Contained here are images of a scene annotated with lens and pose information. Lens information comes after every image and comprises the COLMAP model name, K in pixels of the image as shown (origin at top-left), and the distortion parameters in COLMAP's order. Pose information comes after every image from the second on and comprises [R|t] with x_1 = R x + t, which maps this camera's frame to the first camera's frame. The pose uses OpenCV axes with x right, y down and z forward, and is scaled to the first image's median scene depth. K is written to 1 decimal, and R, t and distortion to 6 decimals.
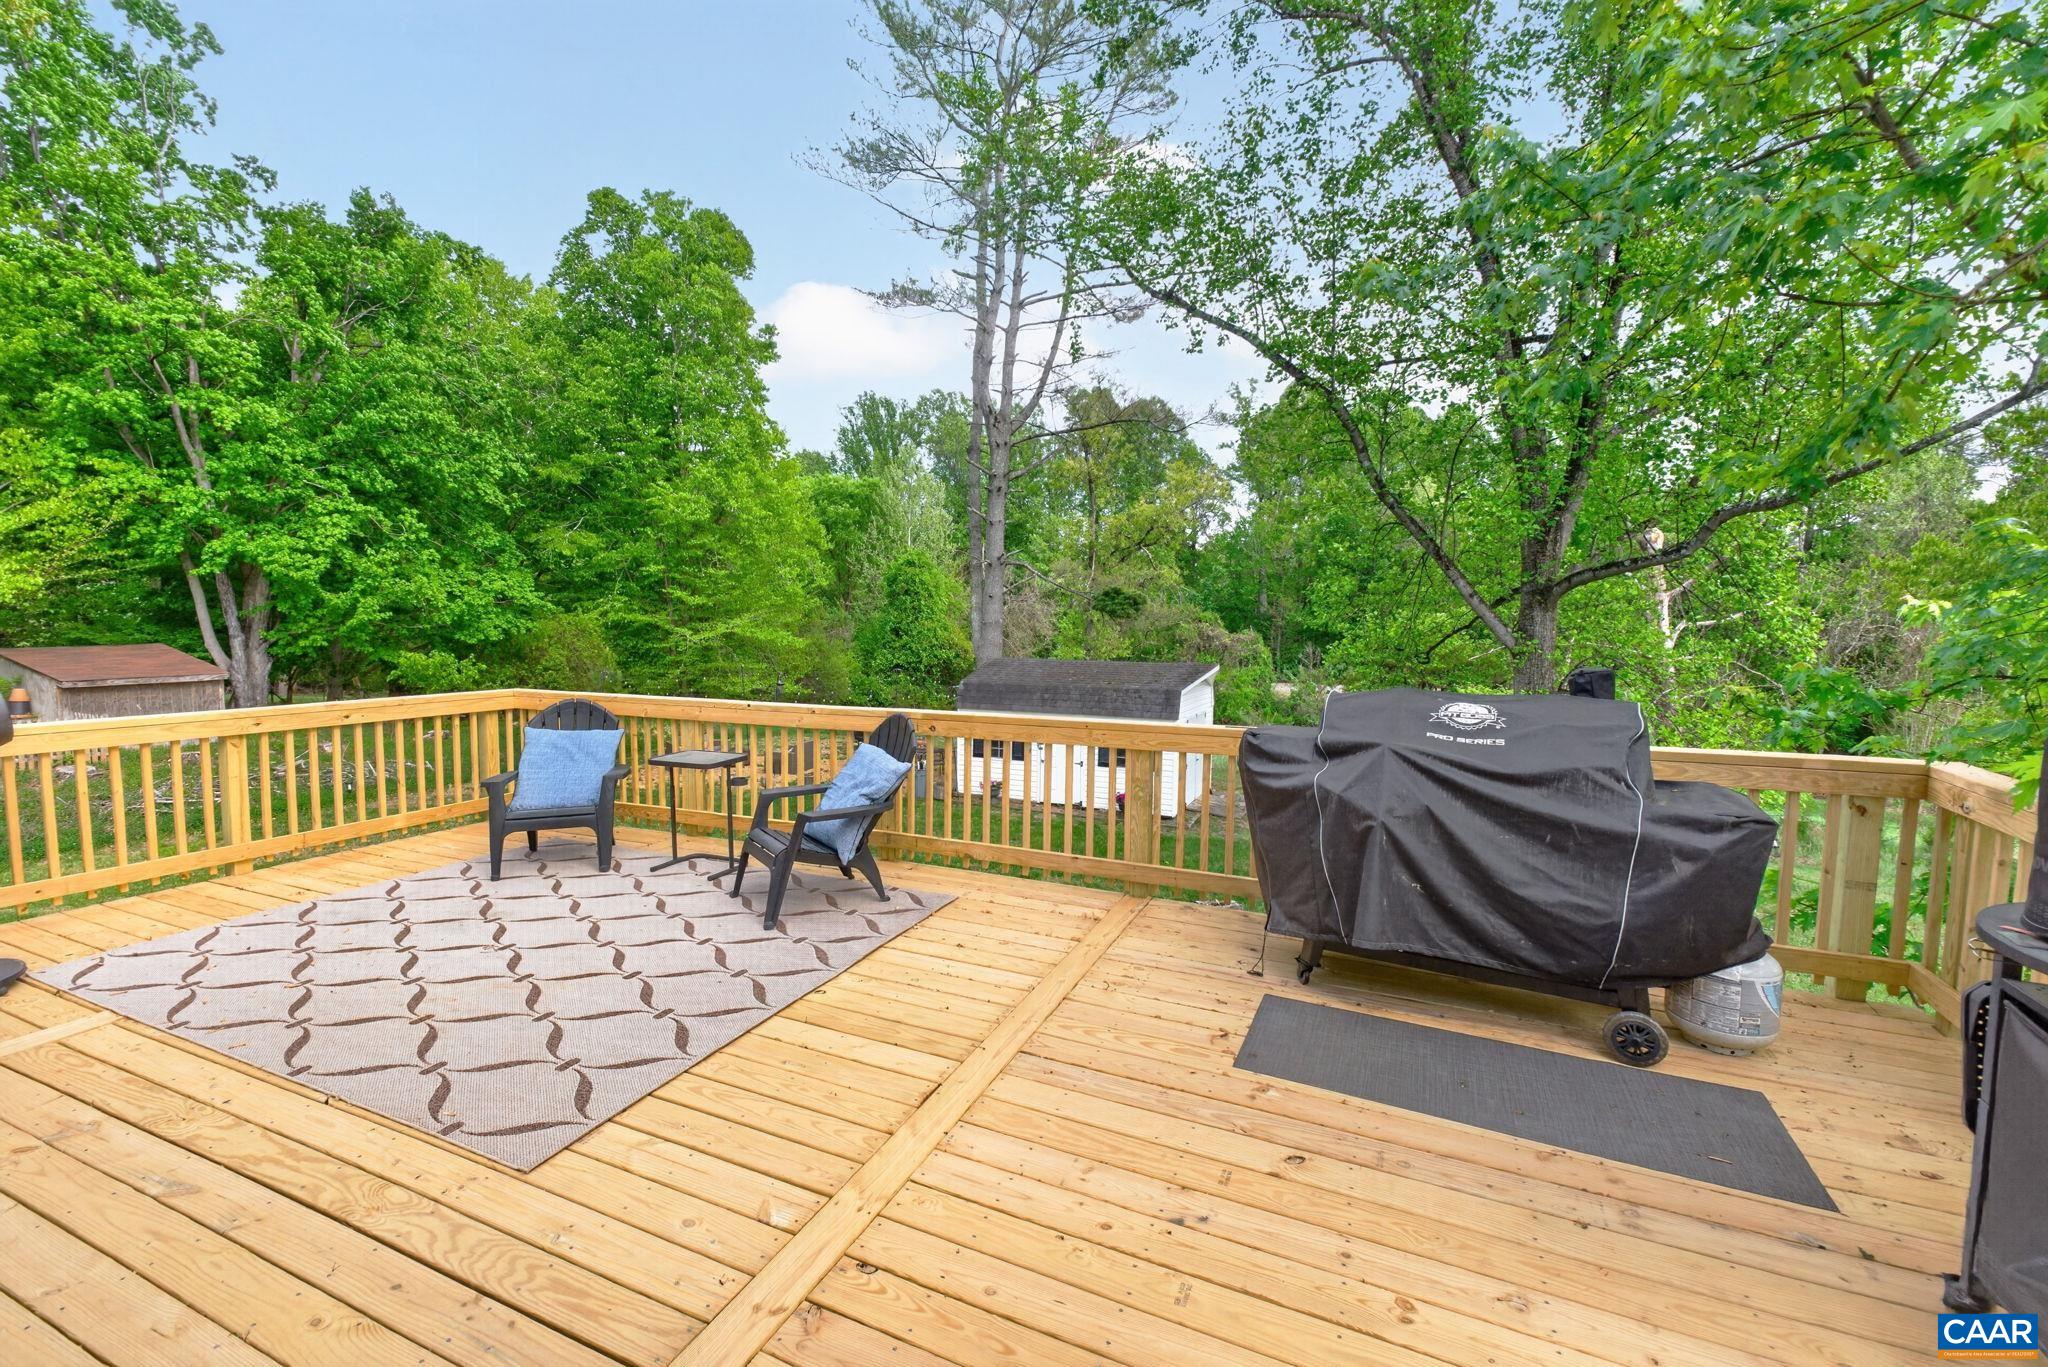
lens RADIAL K [[870.4, 0, 1013.4], [0, 870.4, 672.4], [0, 0, 1]] dist [-0.000358, -0.000117]
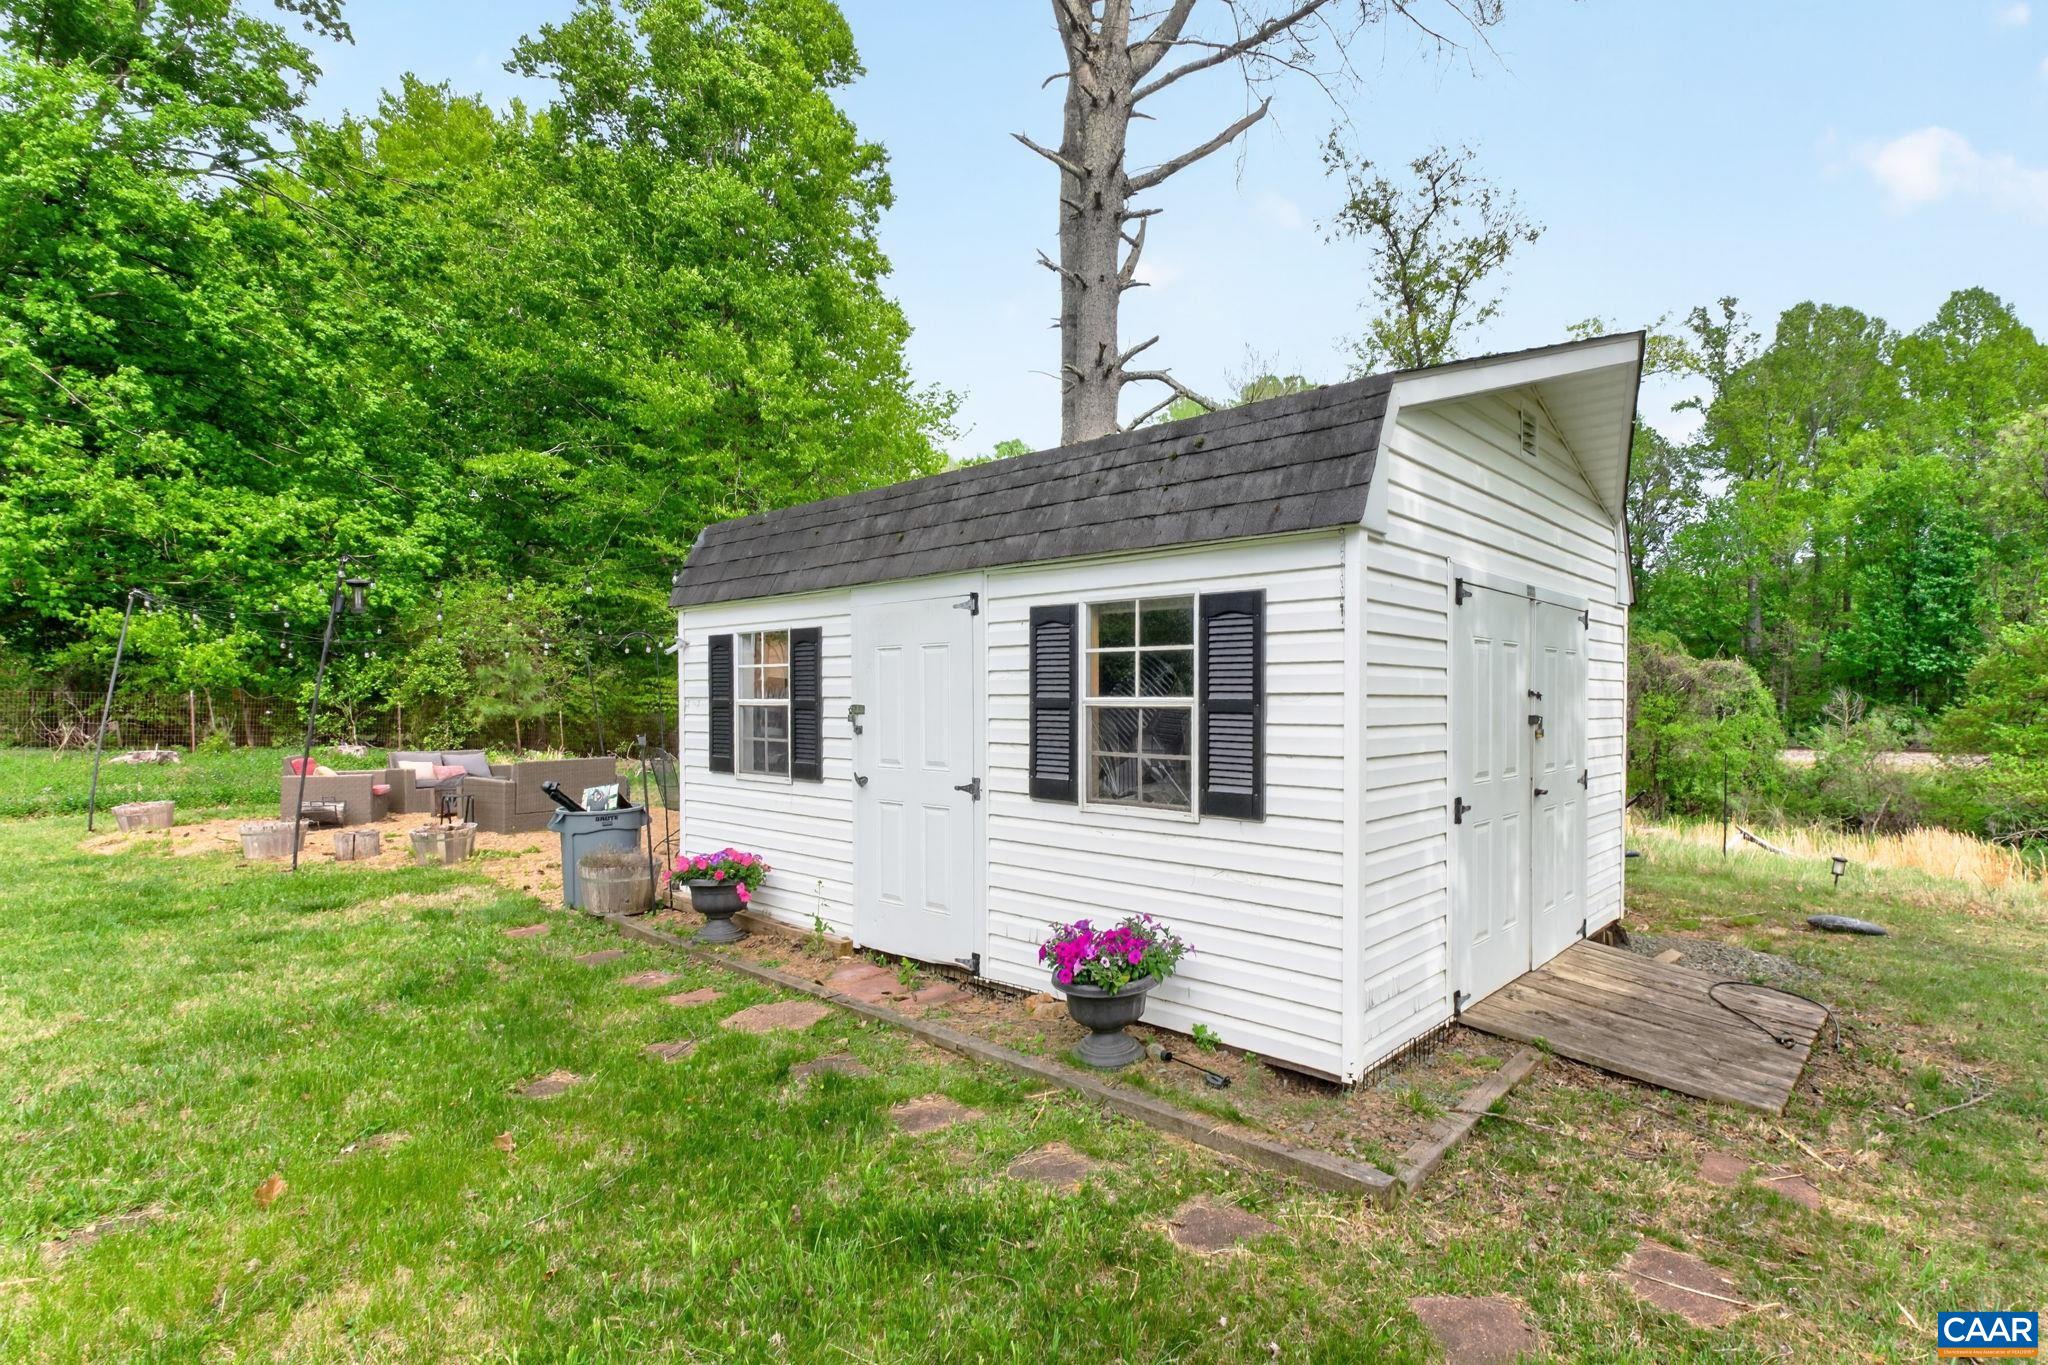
lens RADIAL K [[1024.0, 0, 1032.4], [0, 1024.0, 690.2], [0, 0, 1]] dist [0.012640, -0.000569]
pose [[0.946520, -0.010580, -0.322473, 0.020875], [-0.005765, 0.998748, -0.049690, 0.012036], [0.322595, 0.048892, 0.945274, 0.098643]]
